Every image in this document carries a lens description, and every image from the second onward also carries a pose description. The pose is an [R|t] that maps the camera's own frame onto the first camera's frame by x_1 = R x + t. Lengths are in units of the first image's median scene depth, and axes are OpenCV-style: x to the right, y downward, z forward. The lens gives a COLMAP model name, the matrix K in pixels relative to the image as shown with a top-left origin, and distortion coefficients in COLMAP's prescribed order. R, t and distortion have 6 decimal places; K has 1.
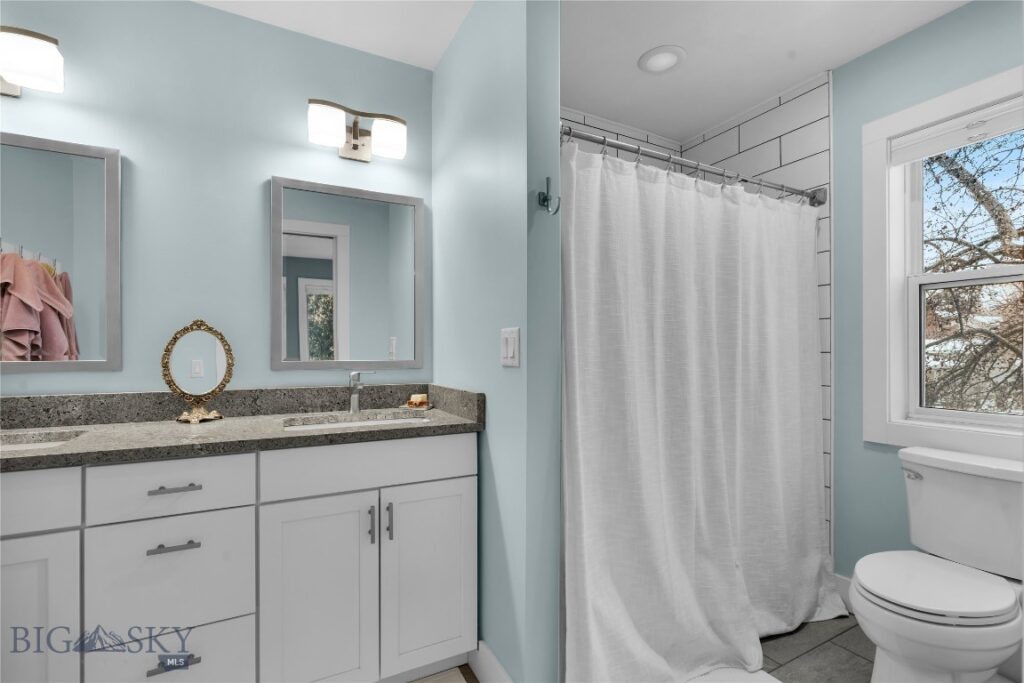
lens RADIAL K [[474.5, 0, 513.7], [0, 474.5, 344.5], [0, 0, 1]] dist [-0.005895, 0.000694]
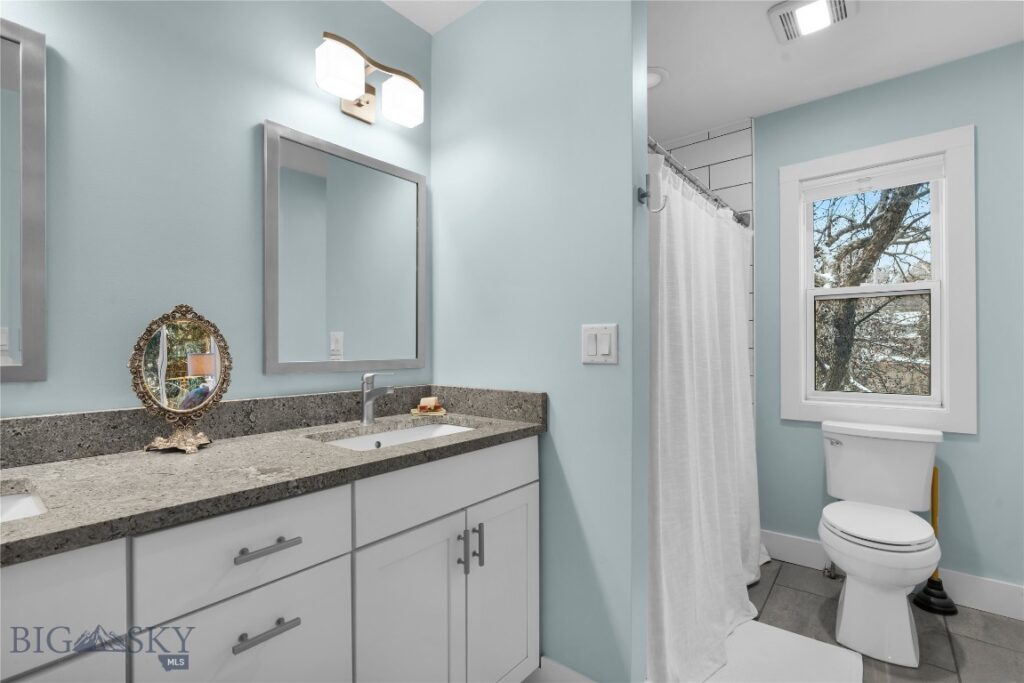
lens RADIAL K [[465.2, 0, 512.7], [0, 465.2, 340.9], [0, 0, 1]] dist [-0.004554, -0.000899]
pose [[0.921435, 0.003161, 0.388520, -0.483992], [-0.002843, 0.999995, -0.001392, 0.001083], [-0.388523, 0.000178, 0.921439, 0.174664]]
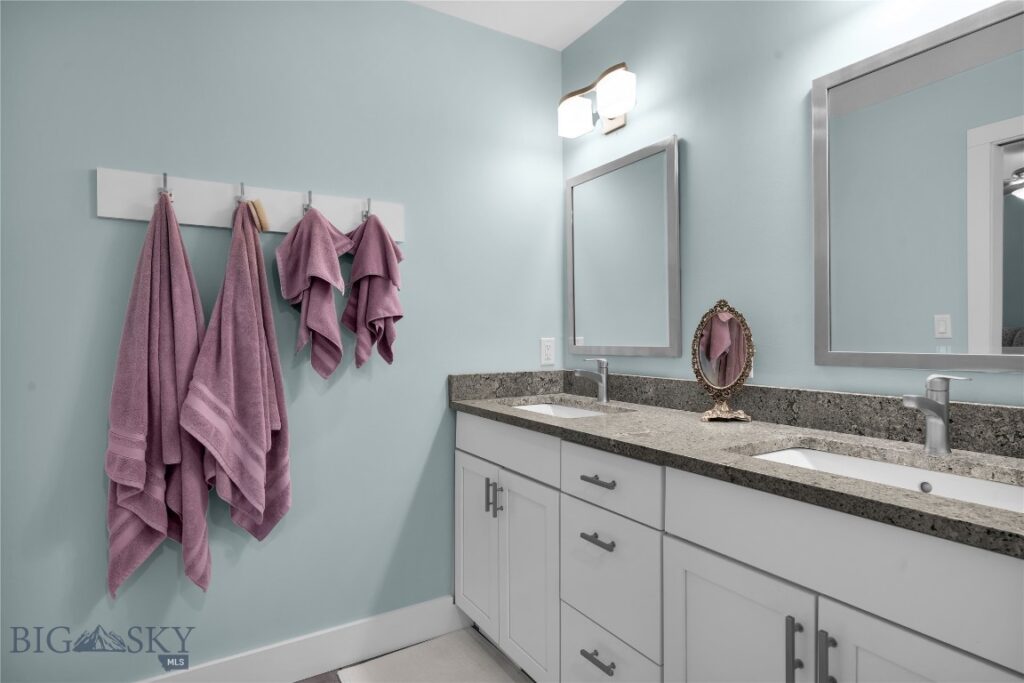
lens RADIAL K [[539.4, 0, 510.0], [0, 539.4, 338.3], [0, 0, 1]] dist [-0.000553, 0.000483]
pose [[0.058381, 0.001581, -0.998293, 0.275436], [0.020716, 0.999781, 0.002795, 0.005806], [0.998079, -0.020844, 0.058336, 0.567985]]
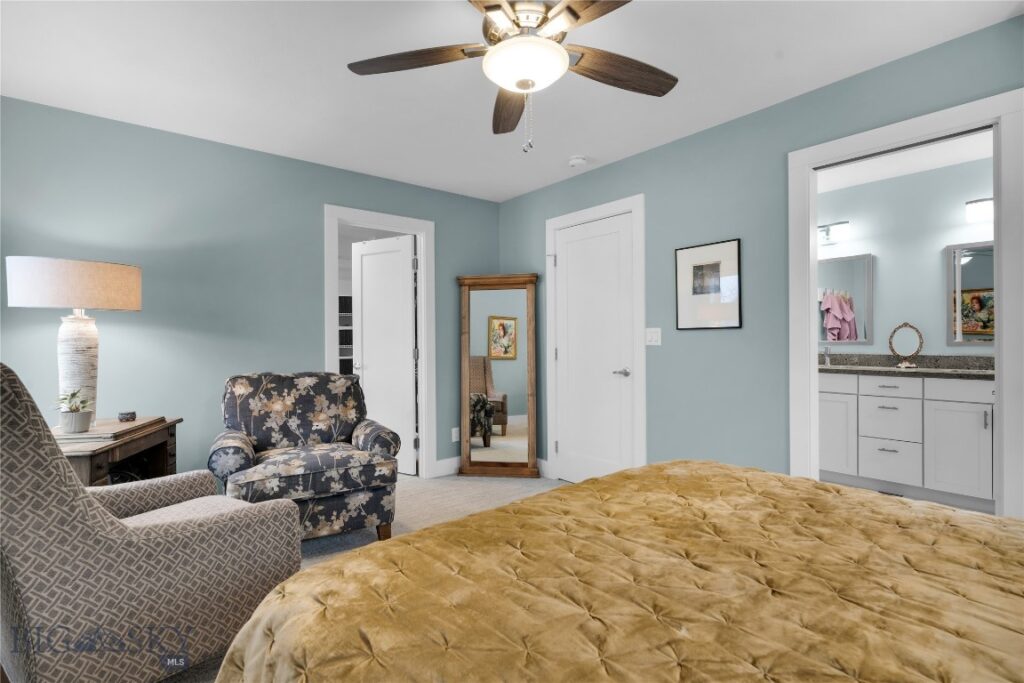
lens RADIAL K [[474.5, 0, 512.0], [0, 474.5, 343.4], [0, 0, 1]] dist [-0.005895, 0.000694]
pose [[0.190921, 0.009368, -0.981561, 1.166301], [0.022853, 0.999641, 0.013985, -0.026971], [0.981339, -0.025101, 0.190639, -1.243991]]
